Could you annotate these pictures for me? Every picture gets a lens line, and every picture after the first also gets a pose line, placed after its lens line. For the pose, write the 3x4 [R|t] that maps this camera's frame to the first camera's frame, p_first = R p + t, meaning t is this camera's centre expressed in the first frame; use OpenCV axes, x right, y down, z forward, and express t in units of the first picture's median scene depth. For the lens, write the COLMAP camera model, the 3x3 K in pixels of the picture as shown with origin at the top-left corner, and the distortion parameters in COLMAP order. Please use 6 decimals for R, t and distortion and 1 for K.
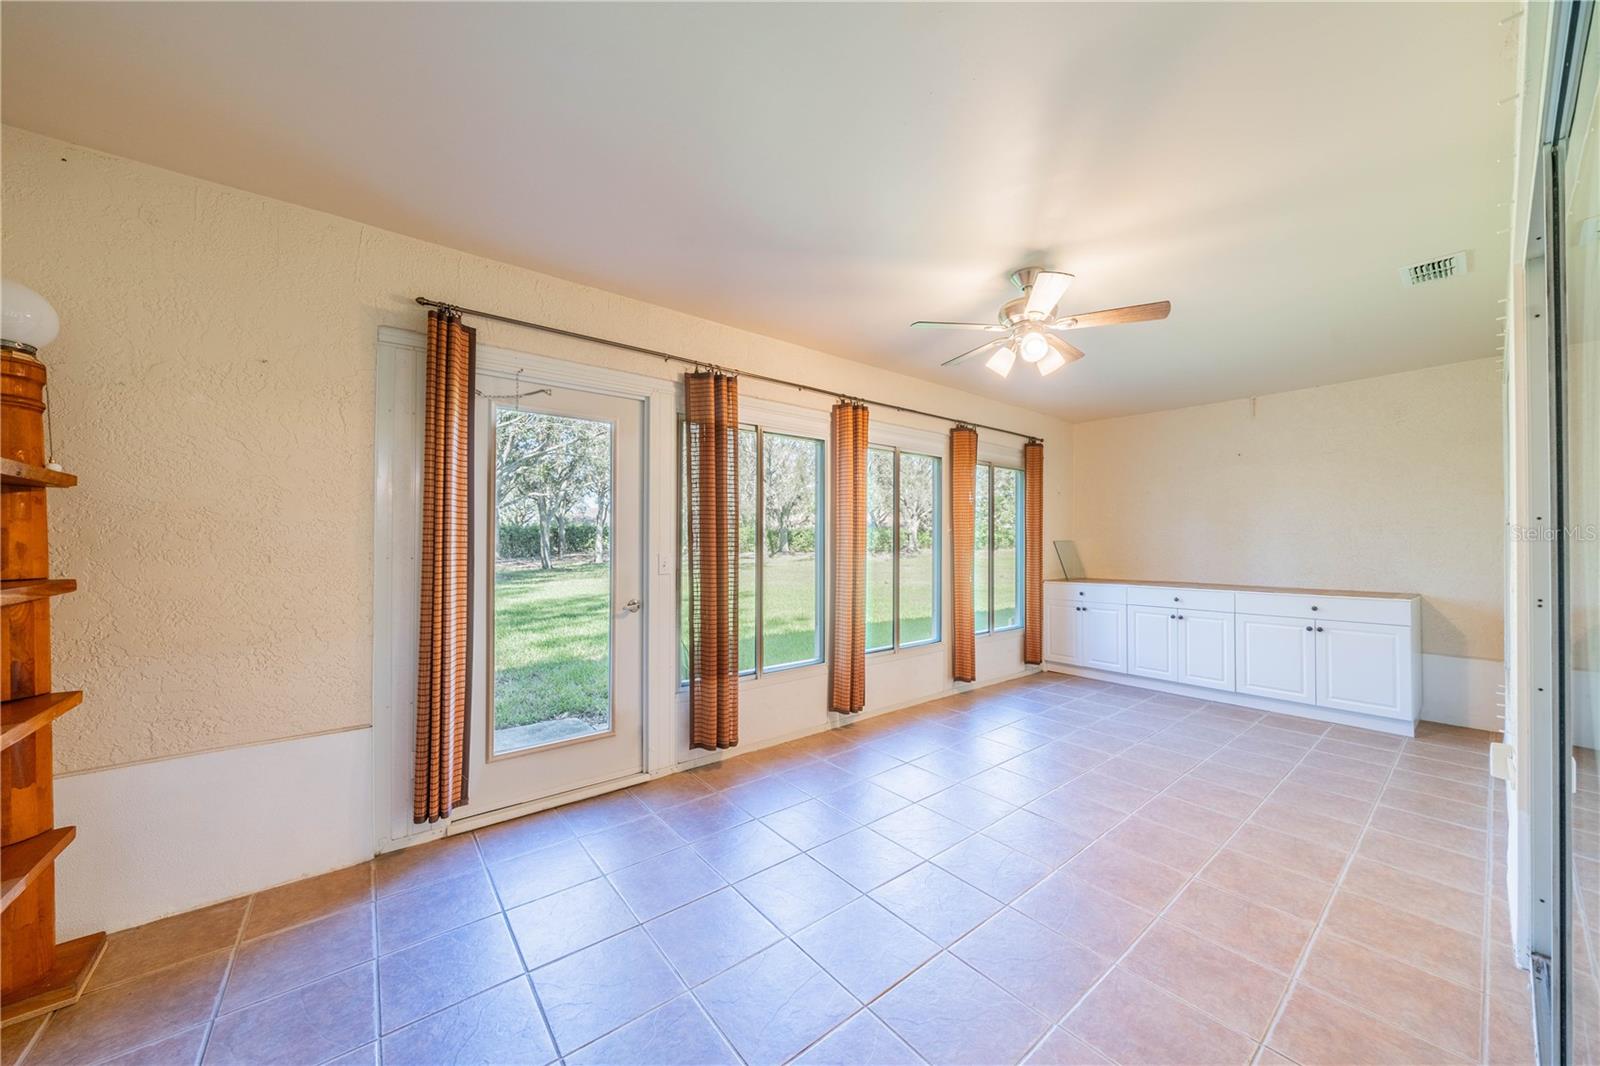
lens RADIAL K [[557.3, 0, 799.0], [0, 557.3, 537.0], [0, 0, 1]] dist [-0.000007, -0.000199]
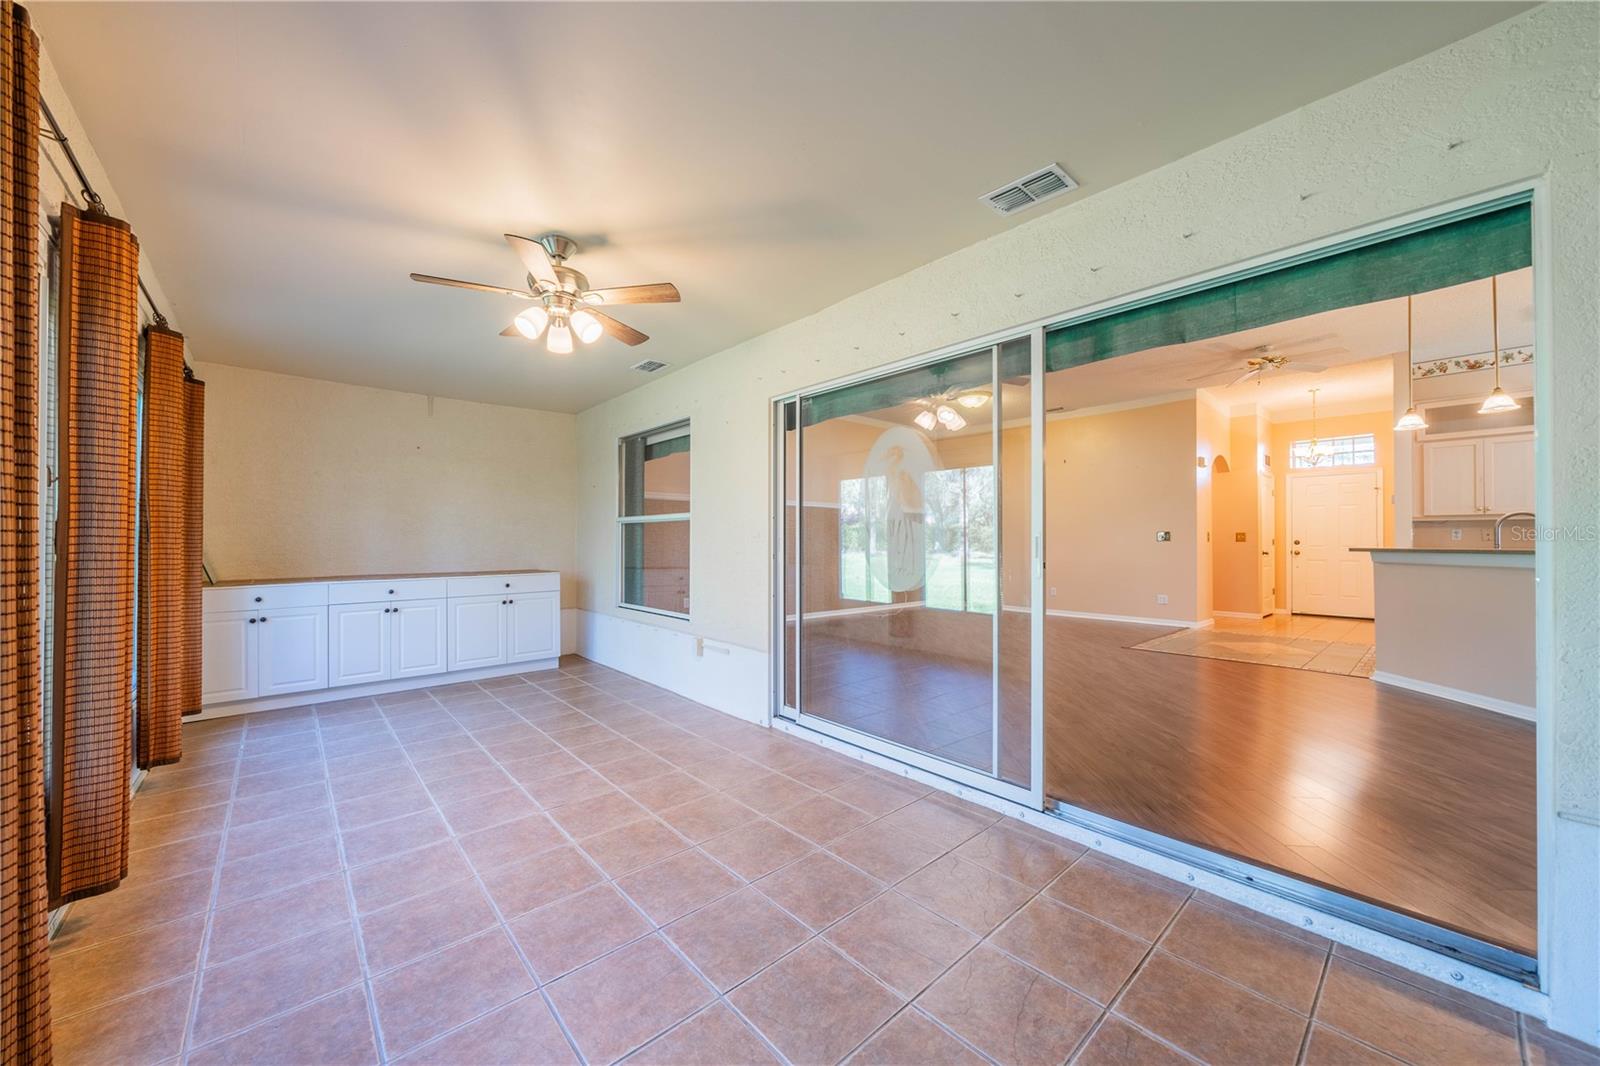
lens RADIAL K [[579.4, 0, 809.4], [0, 579.4, 538.2], [0, 0, 1]] dist [-0.006059, -0.000011]
pose [[-0.064183, 0.000381, 0.997938, -0.415772], [-0.008085, 0.999967, -0.000902, 0.020498], [-0.997905, -0.008126, -0.064177, 0.436971]]
